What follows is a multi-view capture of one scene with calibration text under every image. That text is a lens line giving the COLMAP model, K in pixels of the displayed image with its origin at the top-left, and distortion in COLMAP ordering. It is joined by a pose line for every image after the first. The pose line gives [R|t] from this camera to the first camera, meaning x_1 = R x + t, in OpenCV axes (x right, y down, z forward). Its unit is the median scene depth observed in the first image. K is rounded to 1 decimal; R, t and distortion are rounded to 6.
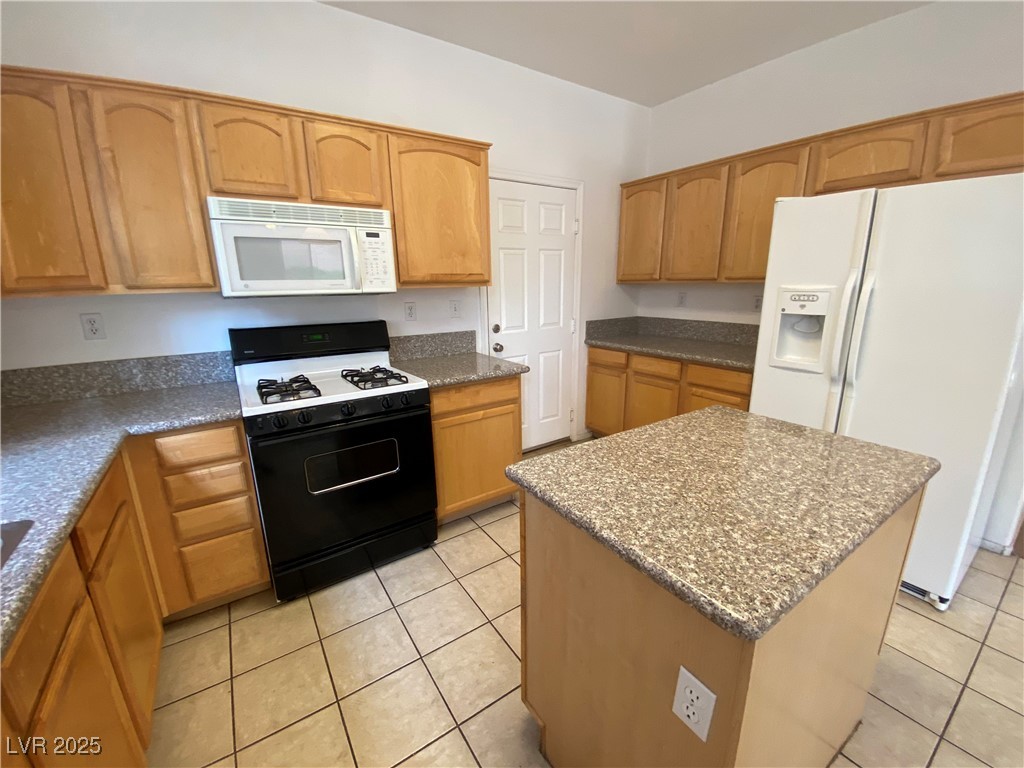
lens RADIAL K [[413.6, 0, 507.1], [0, 413.6, 384.3], [0, 0, 1]] dist [0.021115, -0.020340]
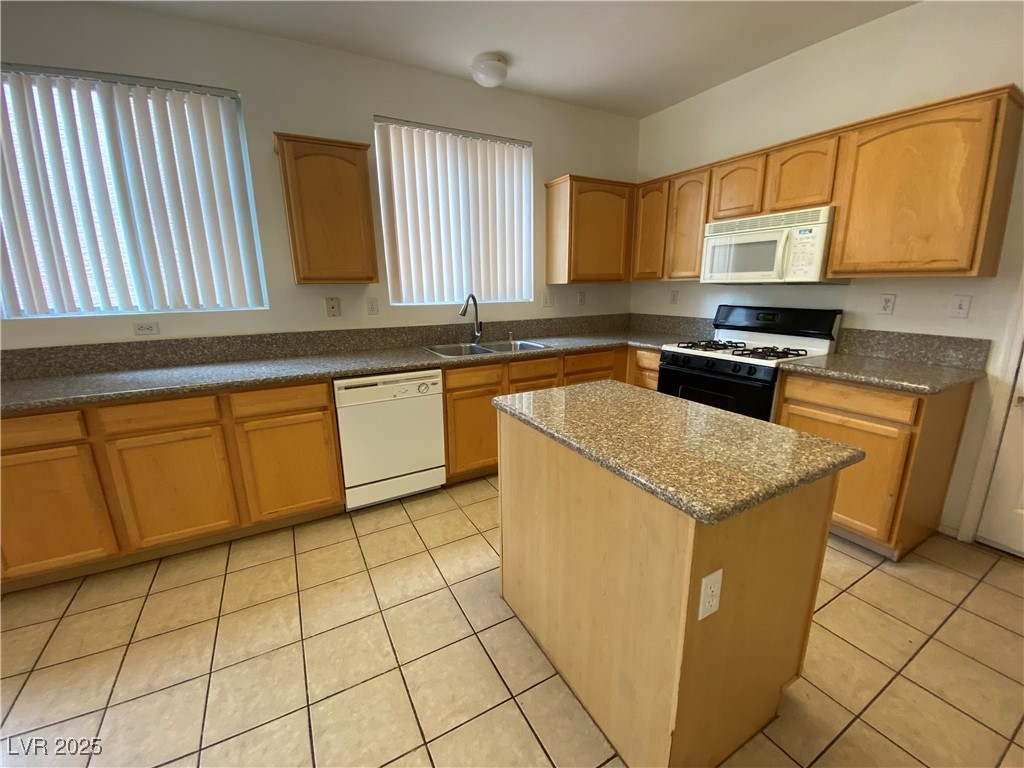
lens RADIAL K [[413.6, 0, 507.1], [0, 413.6, 384.3], [0, 0, 1]] dist [0.021115, -0.020340]
pose [[-0.083731, 0.246973, -0.965398, 0.958680], [-0.227868, 0.938385, 0.259826, -0.076377], [0.970085, 0.241739, -0.022295, 0.336375]]
